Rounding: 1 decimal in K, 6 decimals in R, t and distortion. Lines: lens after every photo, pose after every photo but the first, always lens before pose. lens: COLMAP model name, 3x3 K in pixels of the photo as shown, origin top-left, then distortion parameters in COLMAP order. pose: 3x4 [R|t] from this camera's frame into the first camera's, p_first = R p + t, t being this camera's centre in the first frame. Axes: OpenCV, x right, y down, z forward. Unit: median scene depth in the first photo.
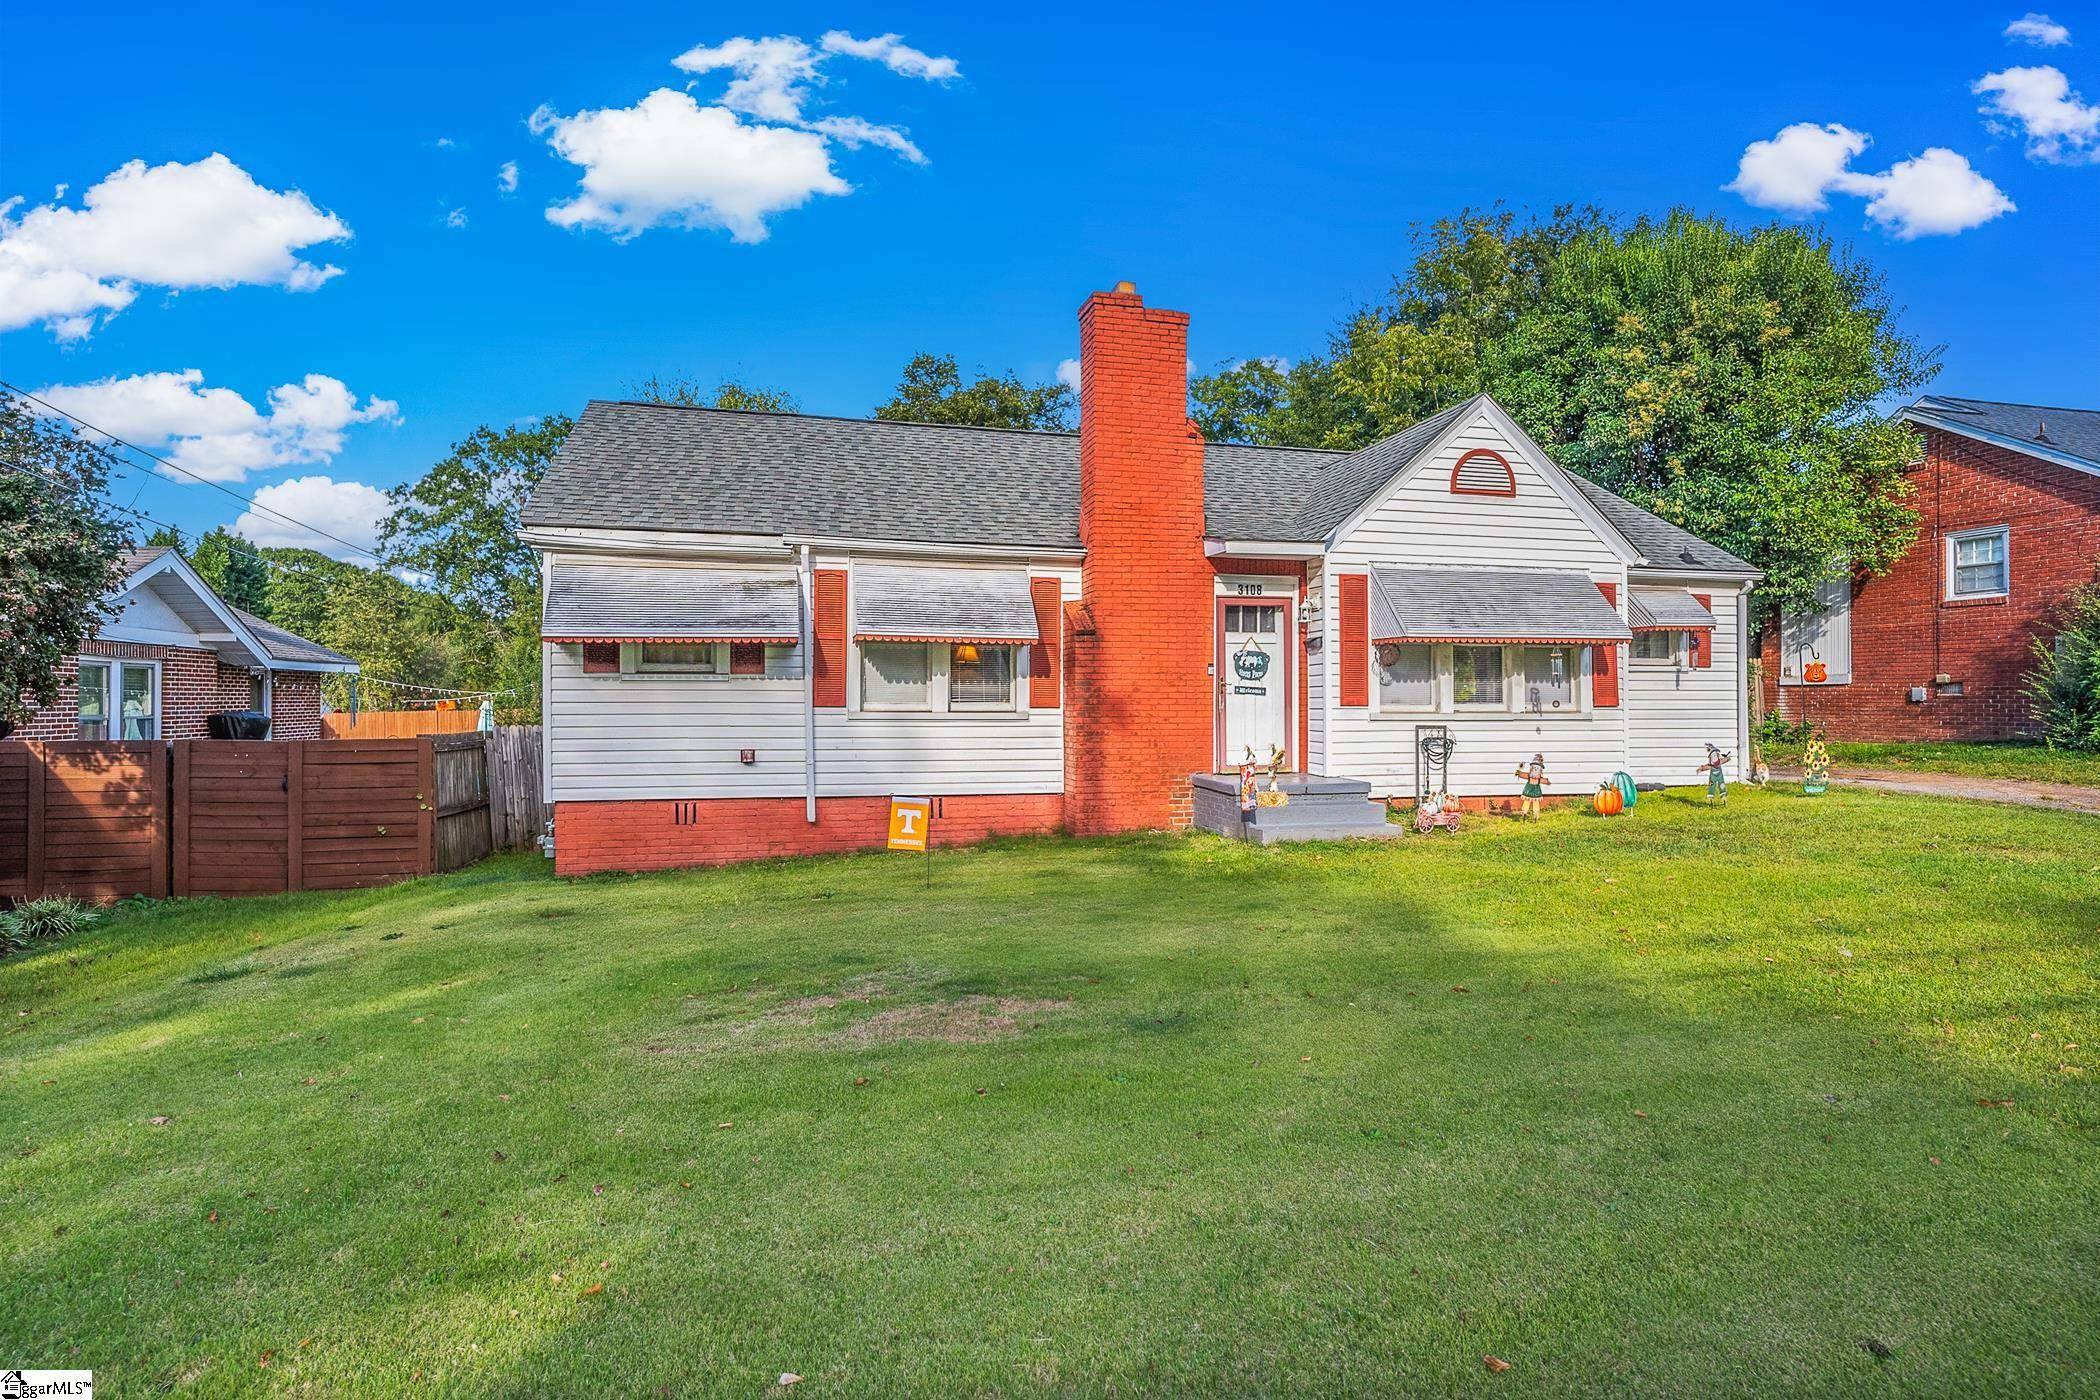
lens RADIAL K [[1057.2, 0, 1056.8], [0, 1057.2, 698.1], [0, 0, 1]] dist [-0.005300, -0.000188]
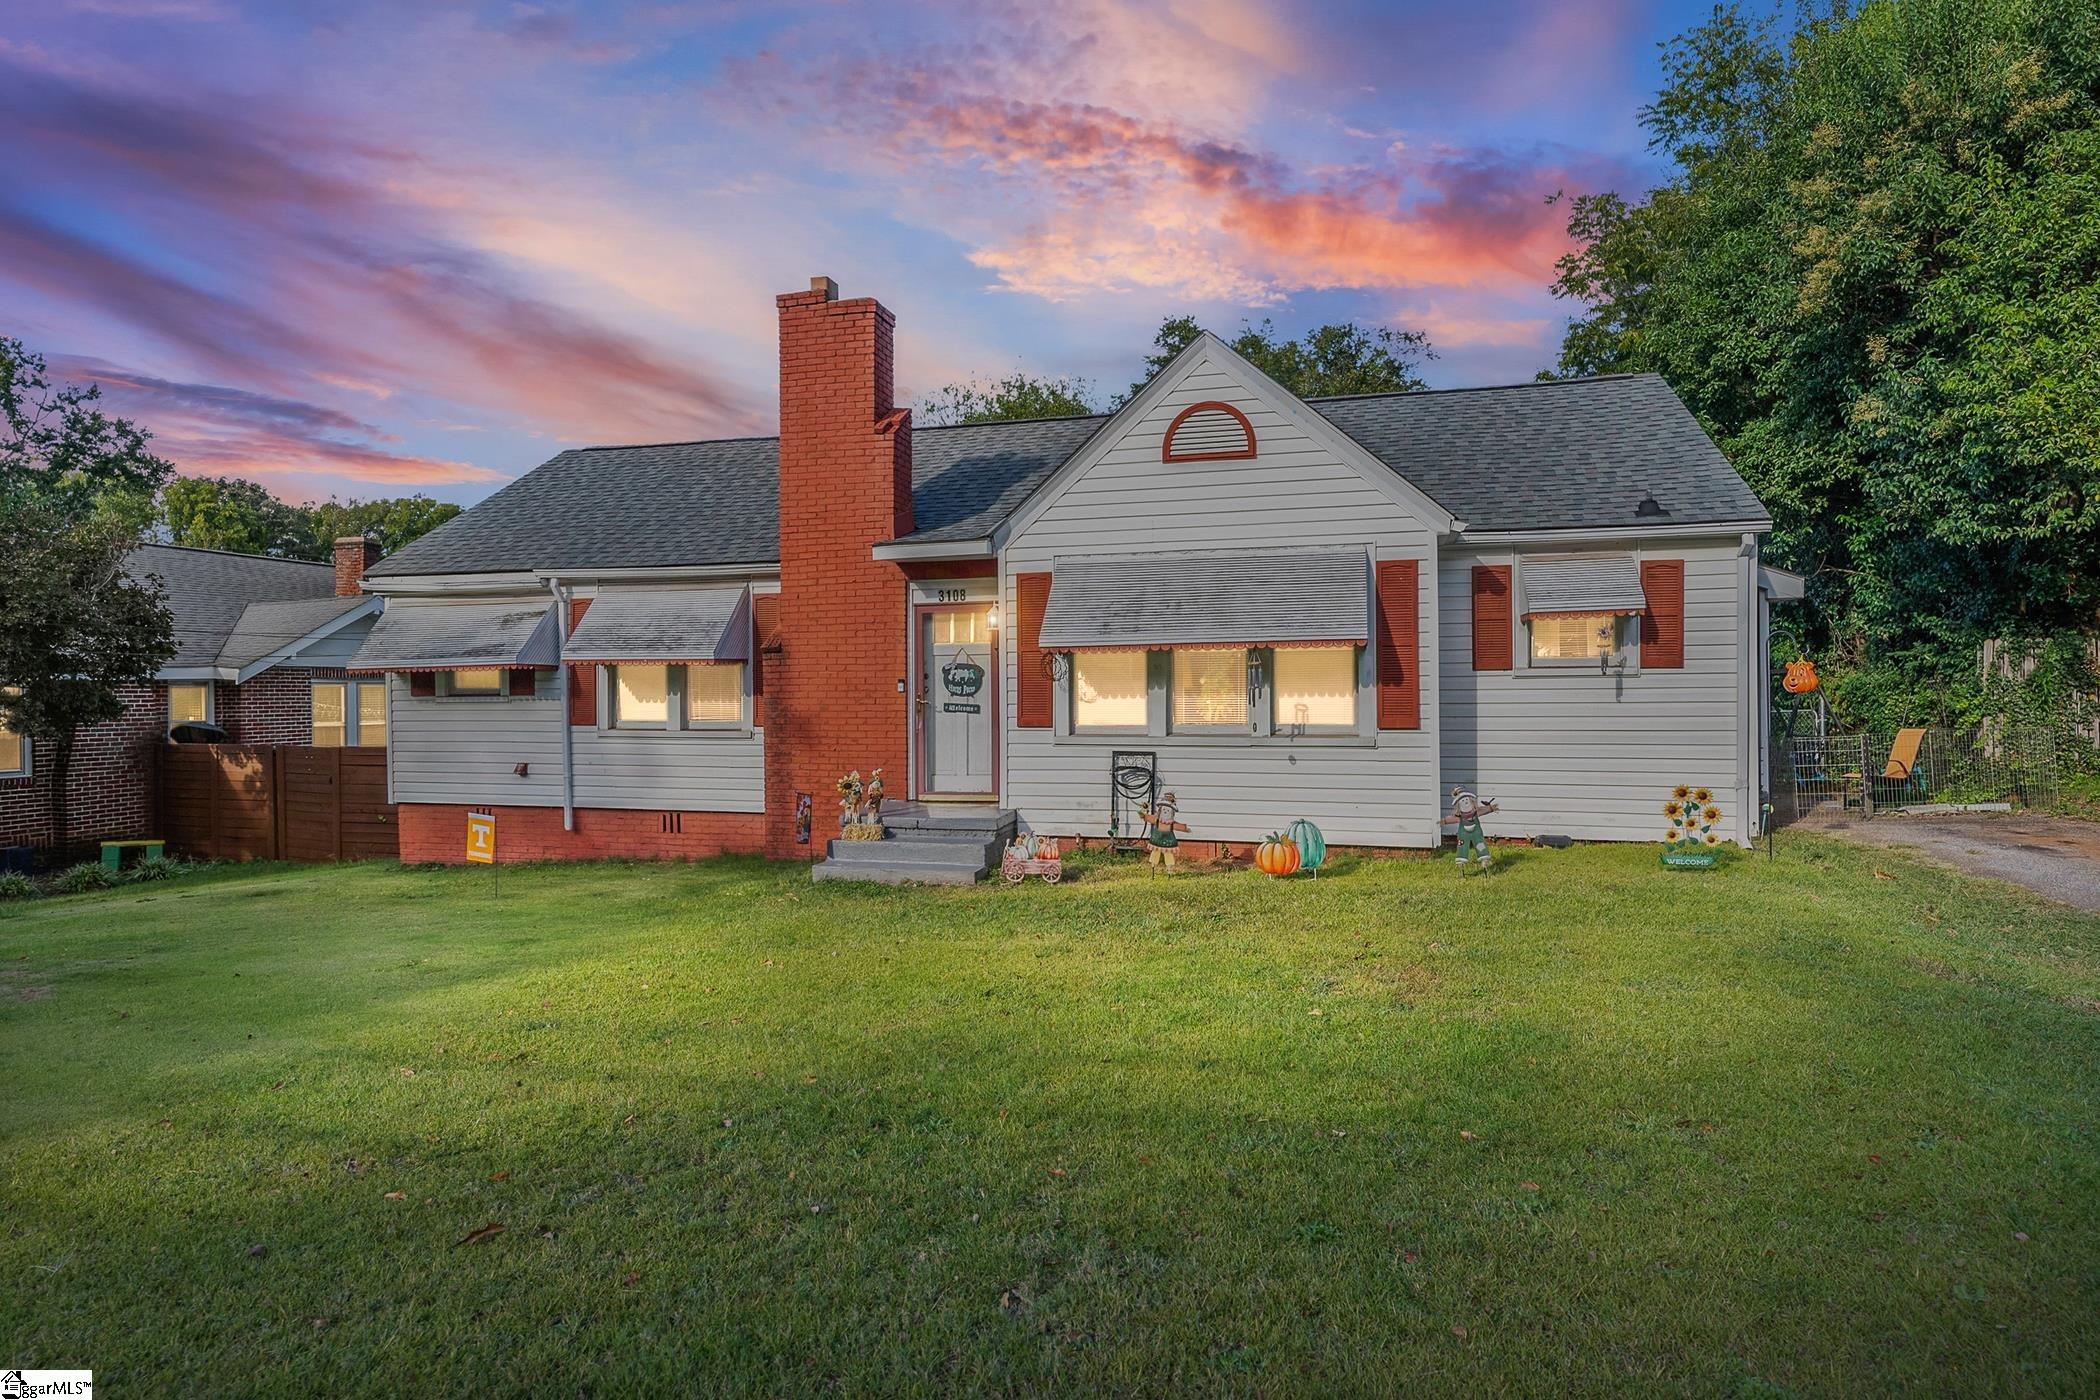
lens RADIAL K [[1150.1, 0, 1045.9], [0, 1150.1, 704.3], [0, 0, 1]] dist [-0.001712, -0.000035]
pose [[0.871349, -0.000905, -0.490663, 0.742131], [0.009701, 0.999835, 0.015384, -0.025299], [0.490568, -0.018165, 0.871213, 0.194832]]
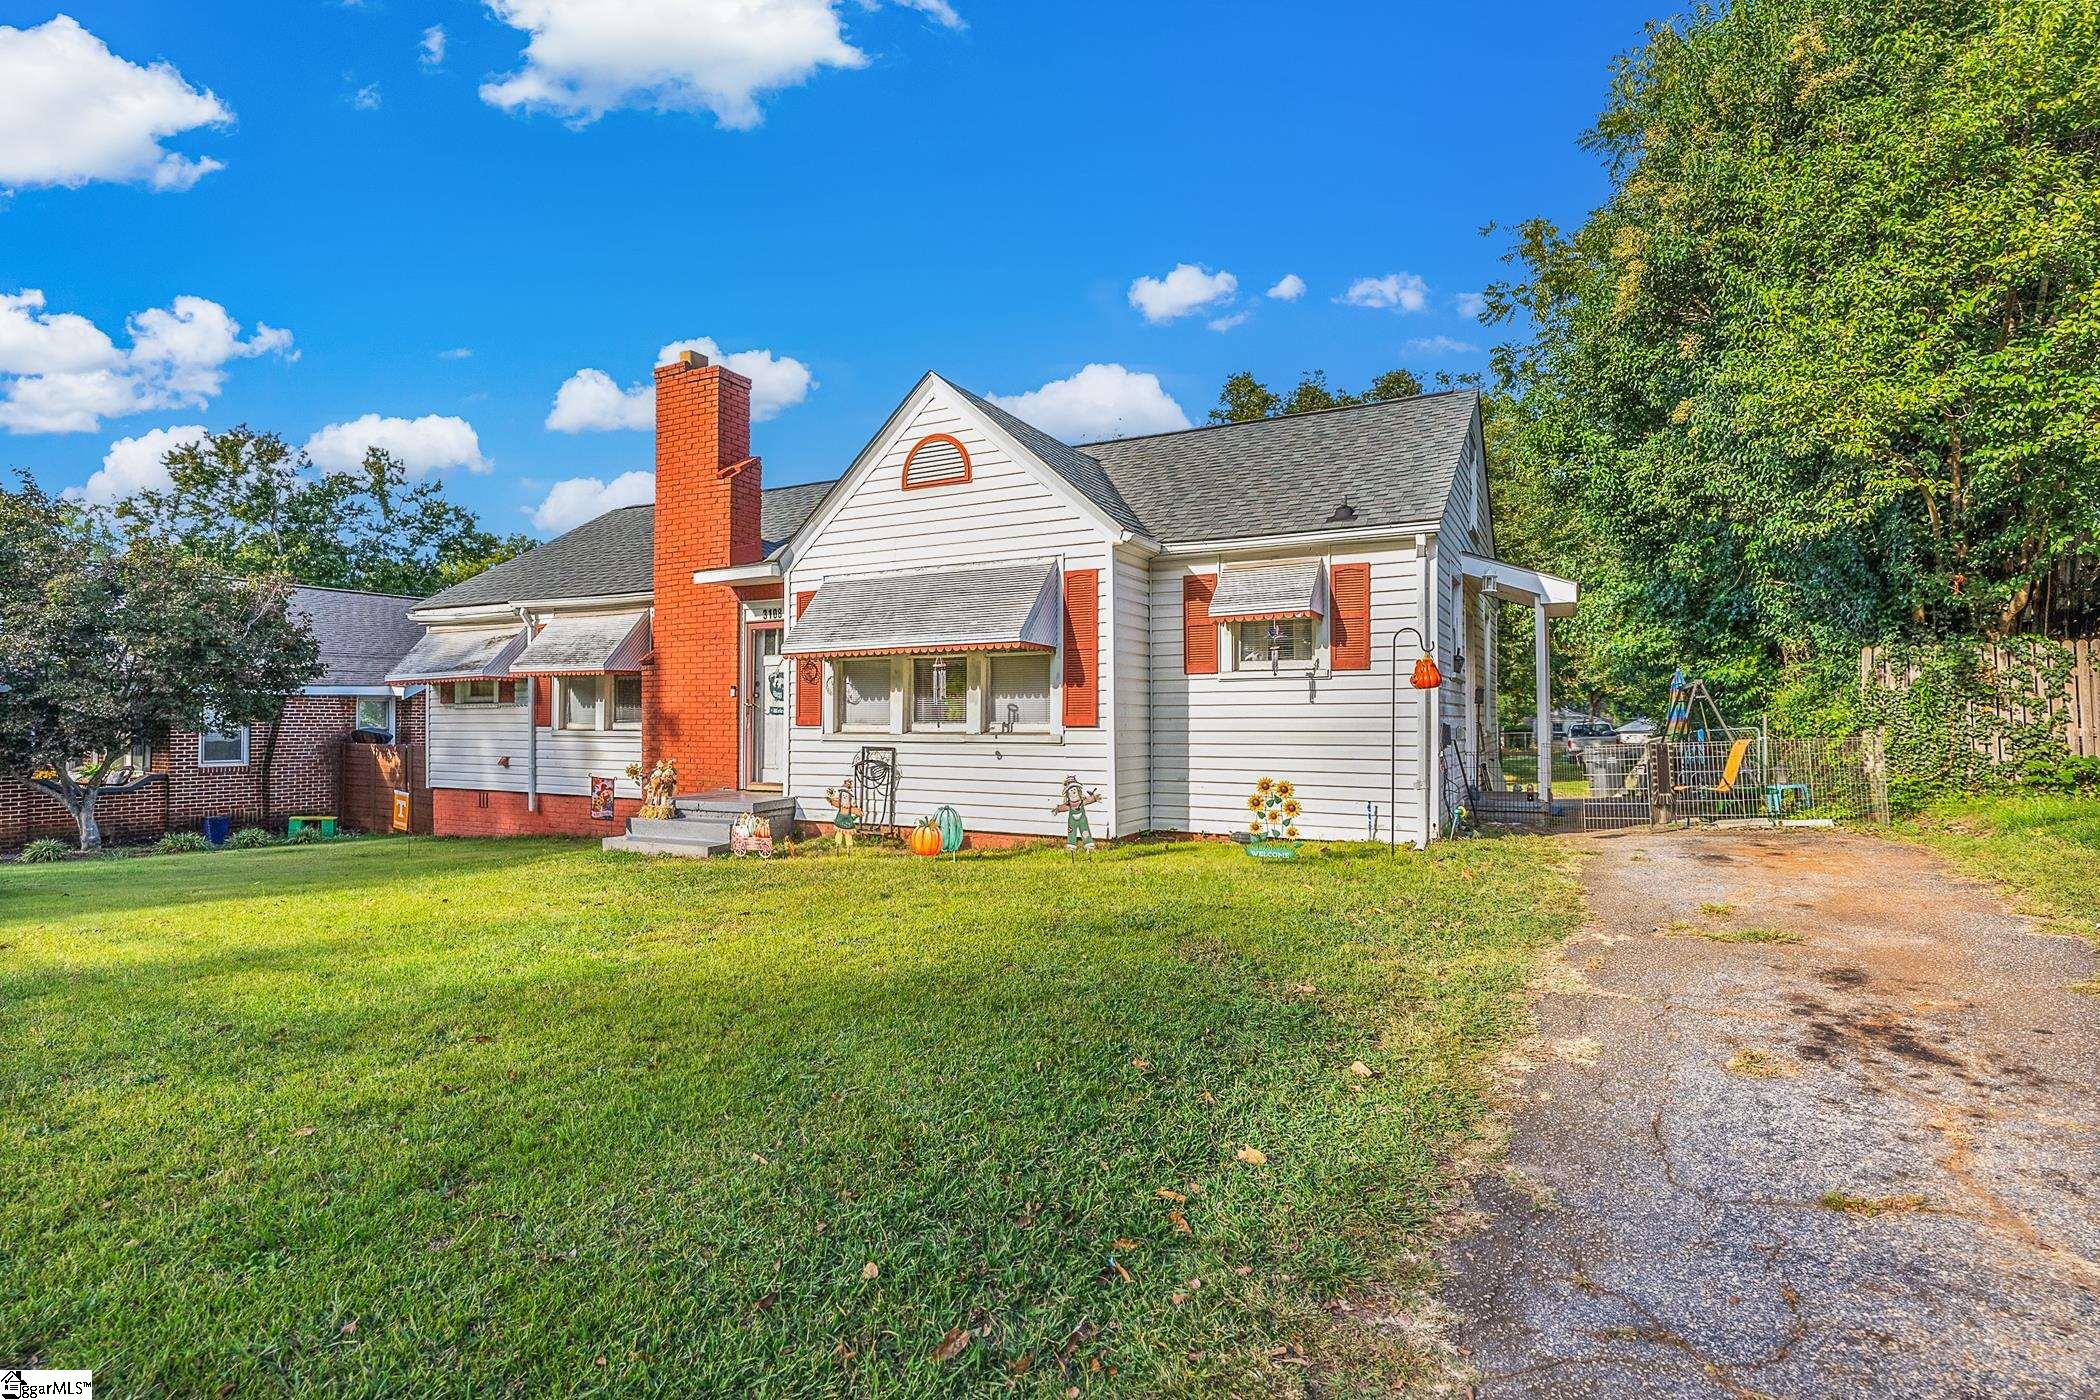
lens RADIAL K [[1011.6, 0, 1047.9], [0, 1011.6, 712.2], [0, 0, 1]] dist [-0.002071, -0.000797]
pose [[0.745779, -0.007994, -0.666145, 1.066647], [0.003824, 0.999963, -0.007719, 0.002866], [0.666182, 0.003209, 0.745782, 0.447714]]
